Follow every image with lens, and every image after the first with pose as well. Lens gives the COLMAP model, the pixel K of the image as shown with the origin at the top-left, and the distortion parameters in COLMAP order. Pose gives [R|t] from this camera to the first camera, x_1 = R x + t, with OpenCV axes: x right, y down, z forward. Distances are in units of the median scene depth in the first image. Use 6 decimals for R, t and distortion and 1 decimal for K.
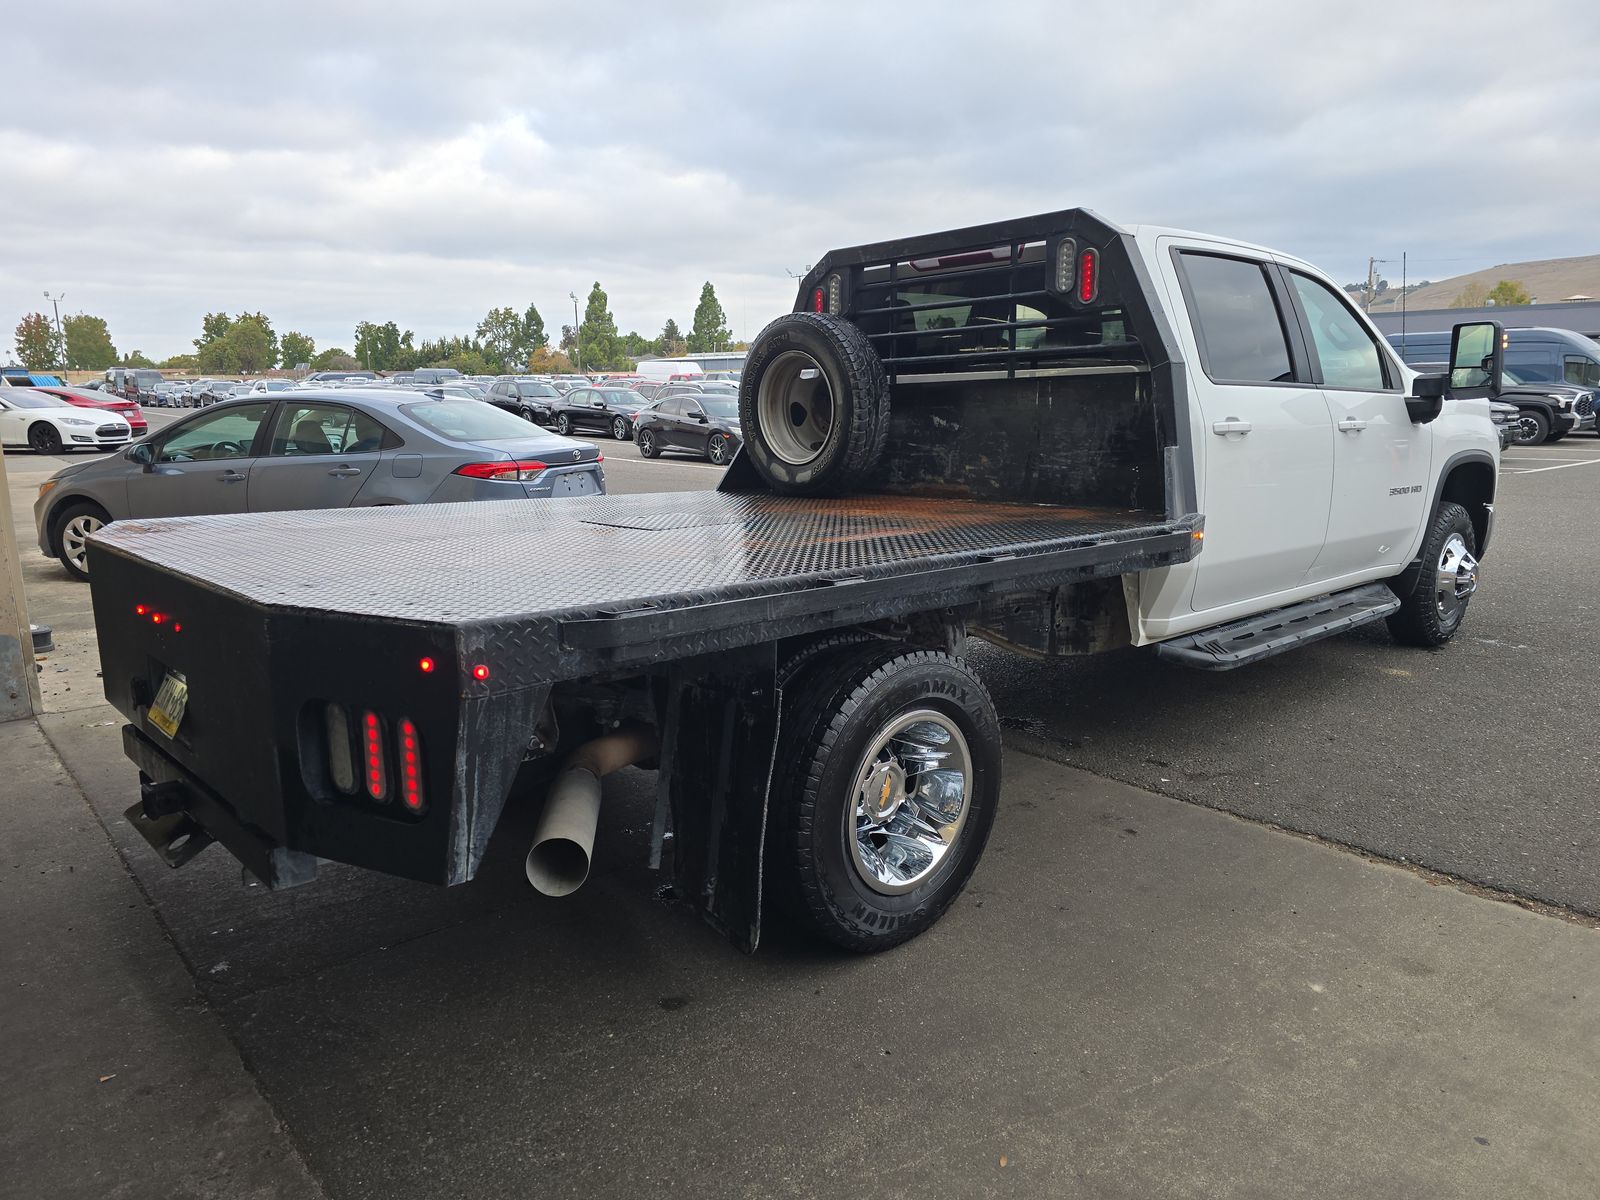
lens RADIAL K [[1090.8, 0, 800.0], [0, 1090.8, 600.0], [0, 0, 1]] dist [0.002821, -0.020286]
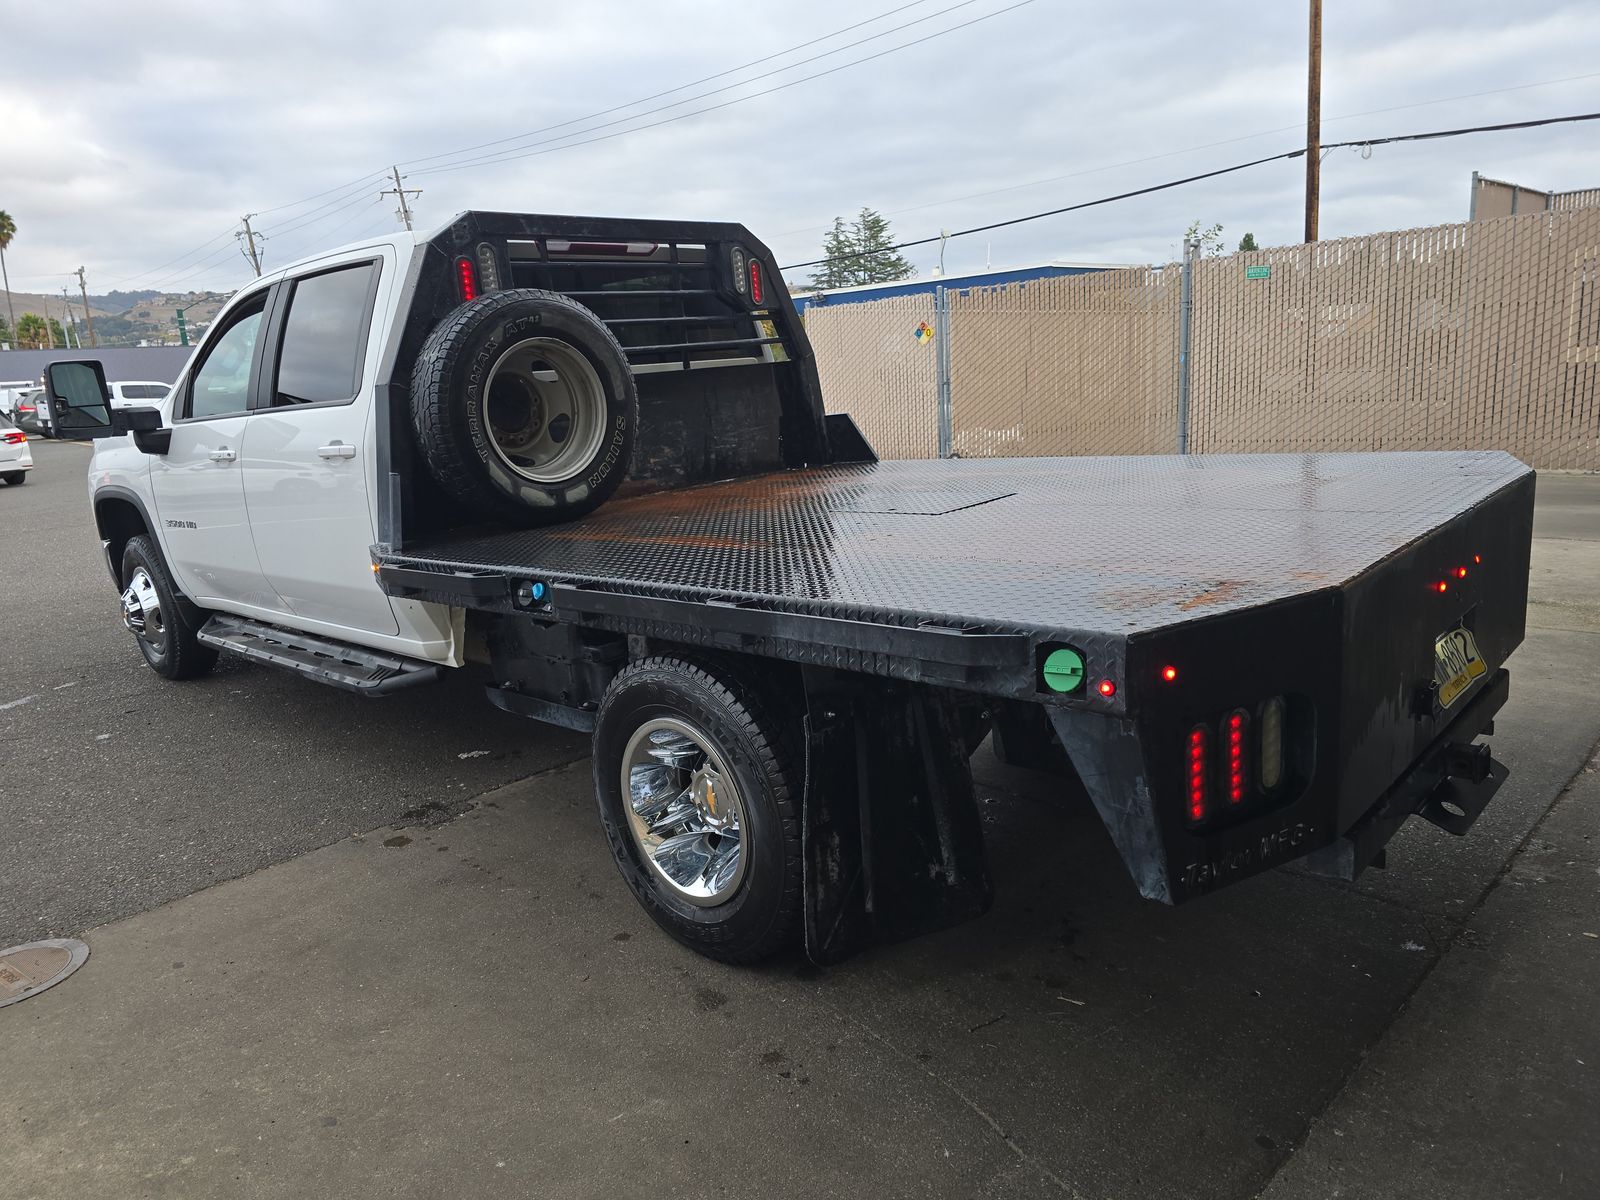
lens RADIAL K [[1111.6, 0, 797.5], [0, 1111.6, 608.5], [0, 0, 1]] dist [0.026447, -0.053610]
pose [[-0.079717, -0.196564, 0.977245, -0.920520], [0.245842, 0.946205, 0.210375, -0.183611], [-0.966026, 0.257018, -0.027105, 0.980412]]
